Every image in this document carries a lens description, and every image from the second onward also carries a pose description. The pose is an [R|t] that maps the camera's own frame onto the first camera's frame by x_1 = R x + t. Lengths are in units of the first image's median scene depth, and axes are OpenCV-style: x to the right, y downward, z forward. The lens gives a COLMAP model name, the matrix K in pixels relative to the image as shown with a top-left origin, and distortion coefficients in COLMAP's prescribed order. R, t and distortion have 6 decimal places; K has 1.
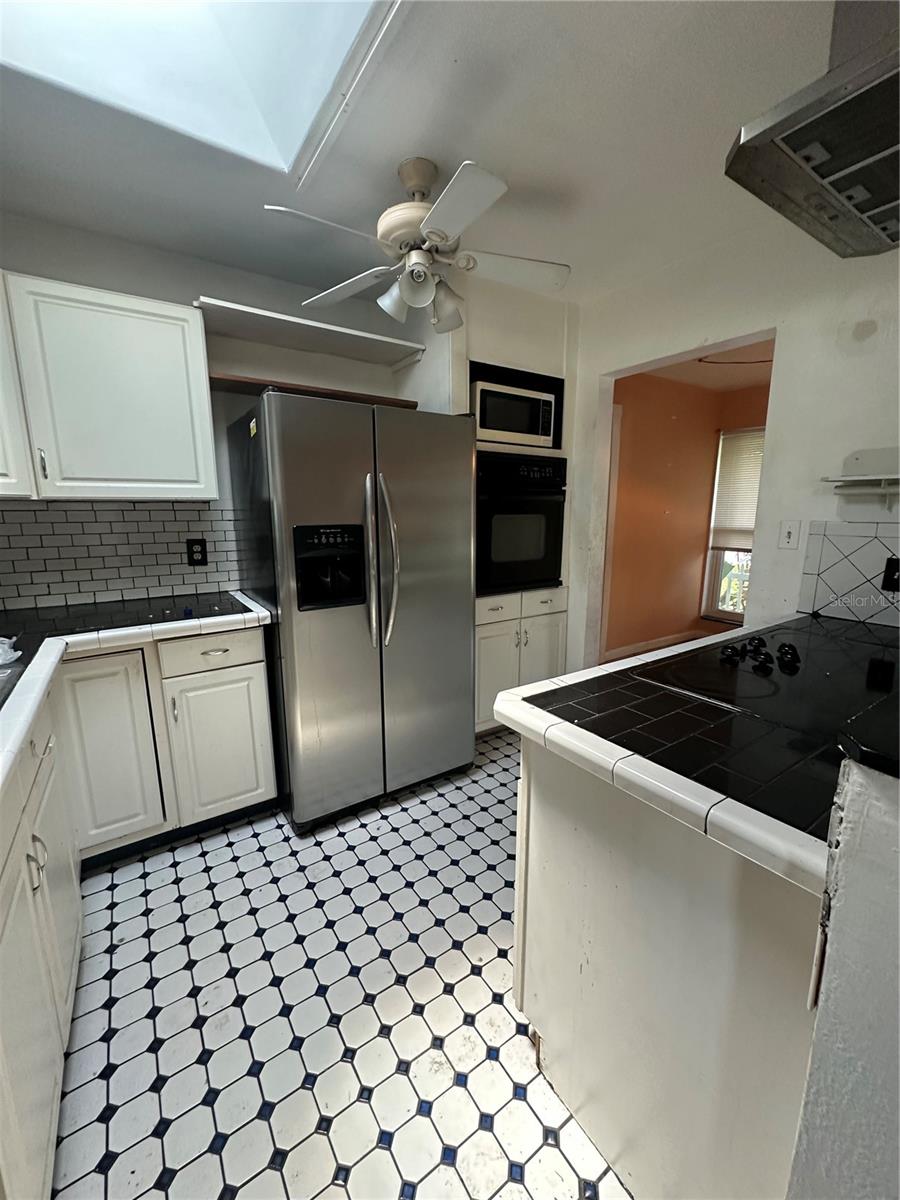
lens RADIAL K [[477.9, 0, 446.4], [0, 477.9, 600.8], [0, 0, 1]] dist [-0.003704, 0.000686]
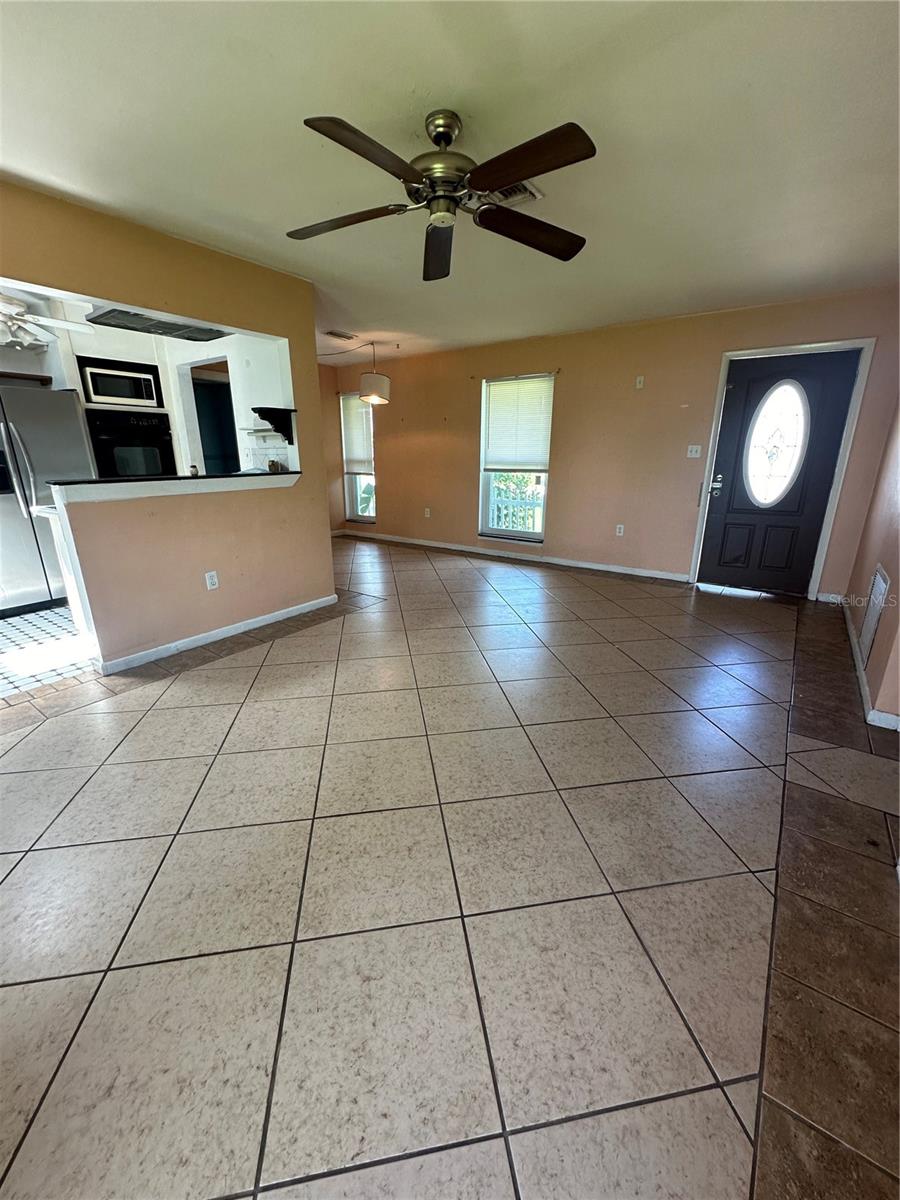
lens RADIAL K [[477.9, 0, 452.3], [0, 477.9, 596.1], [0, 0, 1]] dist [-0.003704, 0.000686]
pose [[0.936049, -0.101232, 0.336993, 0.576487], [0.066326, 0.991315, 0.113558, 0.228540], [-0.345562, -0.083945, 0.934634, -1.028433]]
